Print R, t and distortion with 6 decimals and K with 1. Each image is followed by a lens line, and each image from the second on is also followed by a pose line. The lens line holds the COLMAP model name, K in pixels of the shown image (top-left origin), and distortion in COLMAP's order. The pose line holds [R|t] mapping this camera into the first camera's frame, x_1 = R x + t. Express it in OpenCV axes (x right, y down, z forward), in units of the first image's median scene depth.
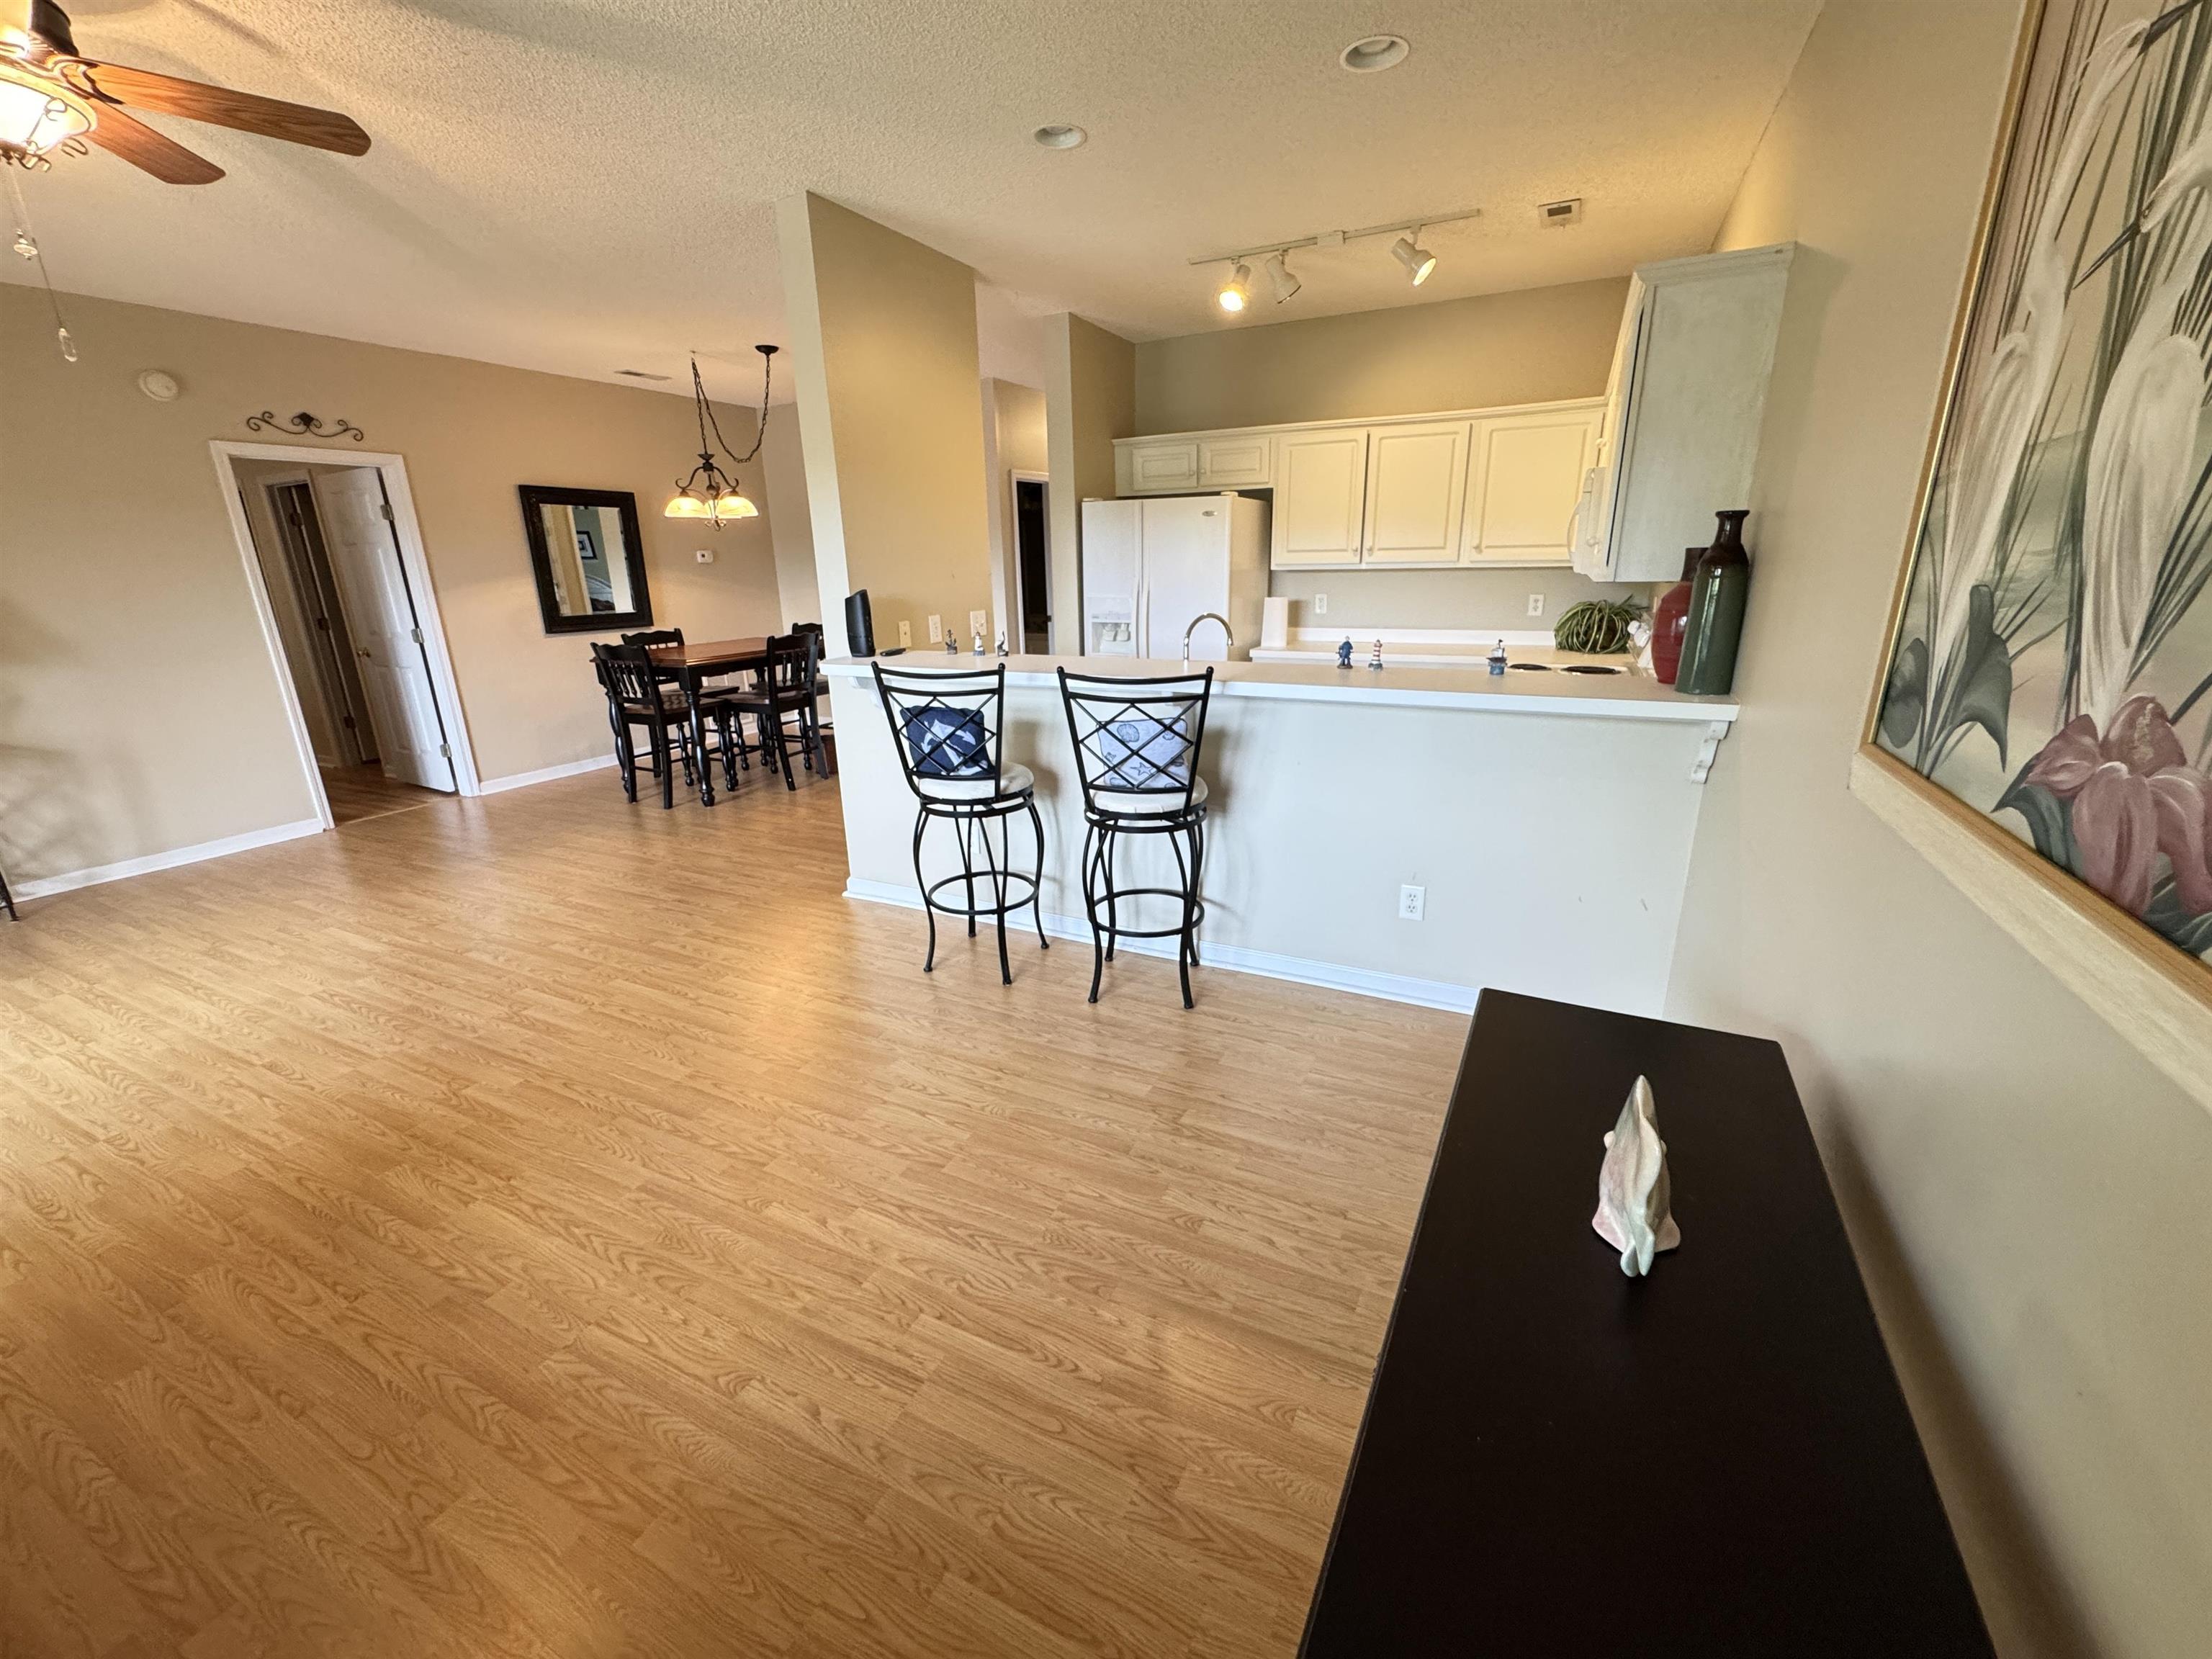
lens RADIAL K [[887.6, 0, 1104.1], [0, 887.6, 828.3], [0, 0, 1]] dist [-0.002225, -0.000595]
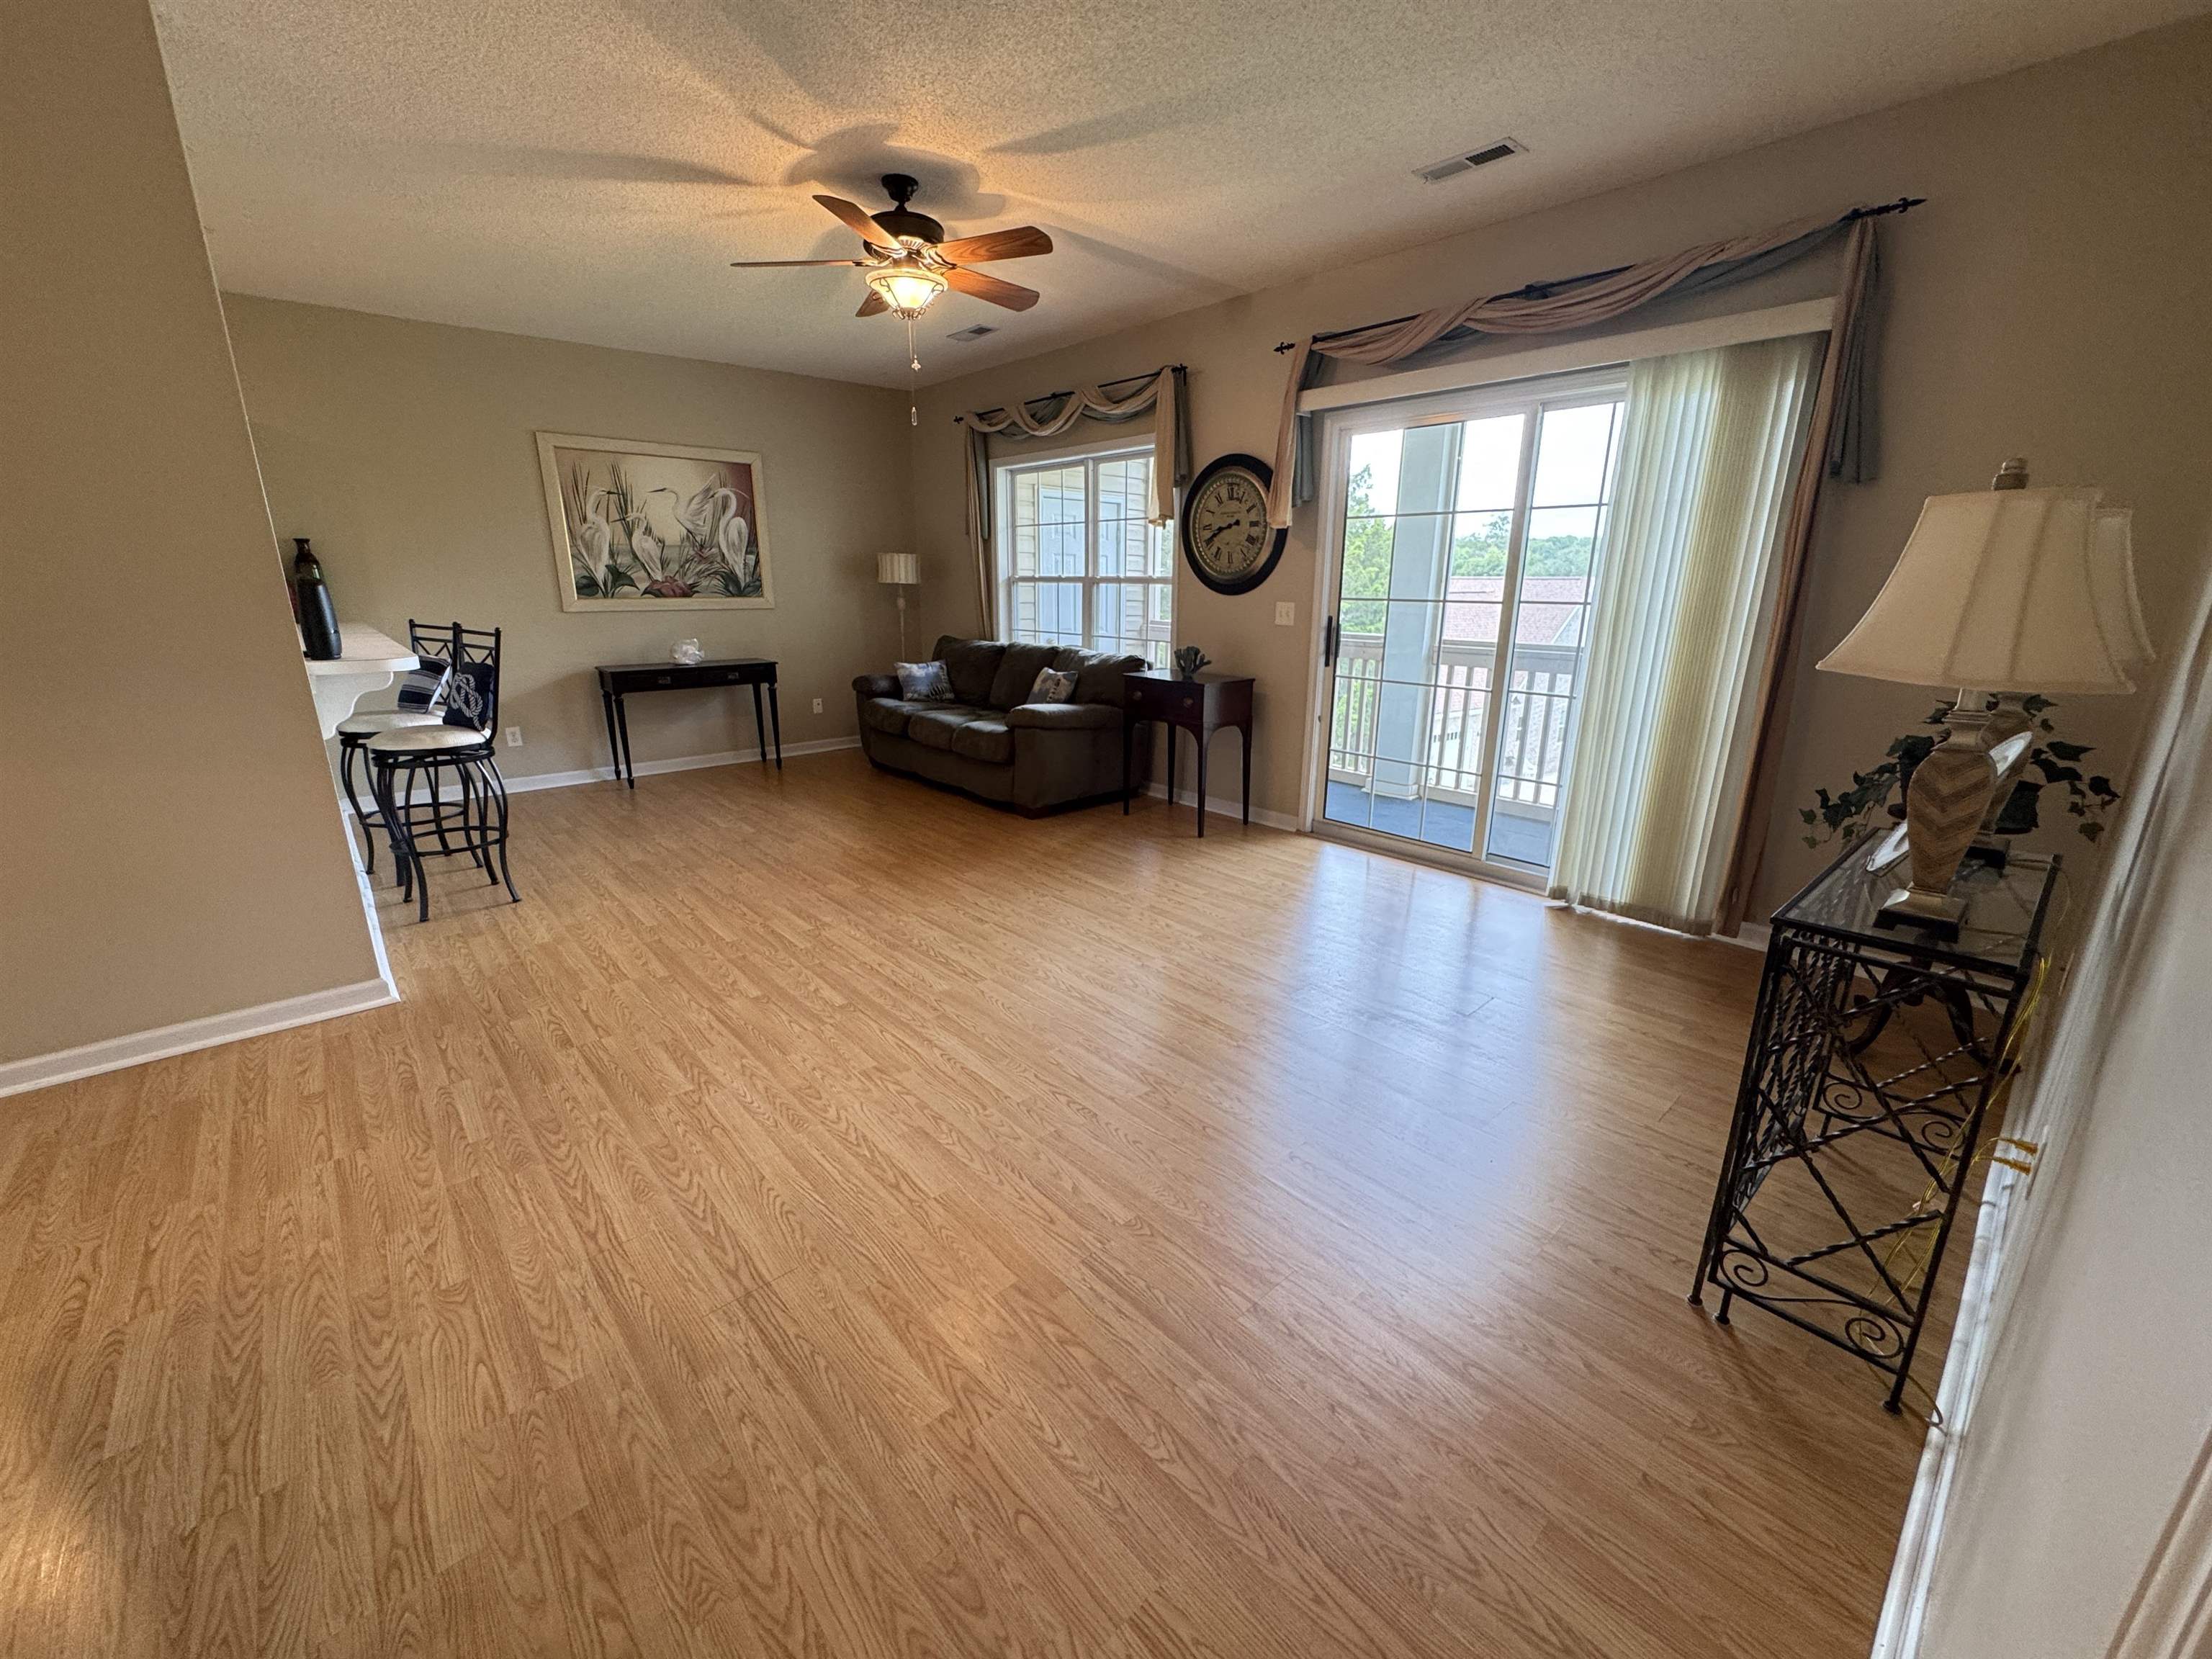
lens RADIAL K [[886.5, 0, 1101.8], [0, 886.5, 827.2], [0, 0, 1]] dist [-0.001774, -0.000262]
pose [[-0.927619, -0.084759, 0.363784, -0.989728], [0.125031, 0.847276, 0.516227, -0.317325], [-0.351980, 0.524347, -0.775352, 1.184758]]
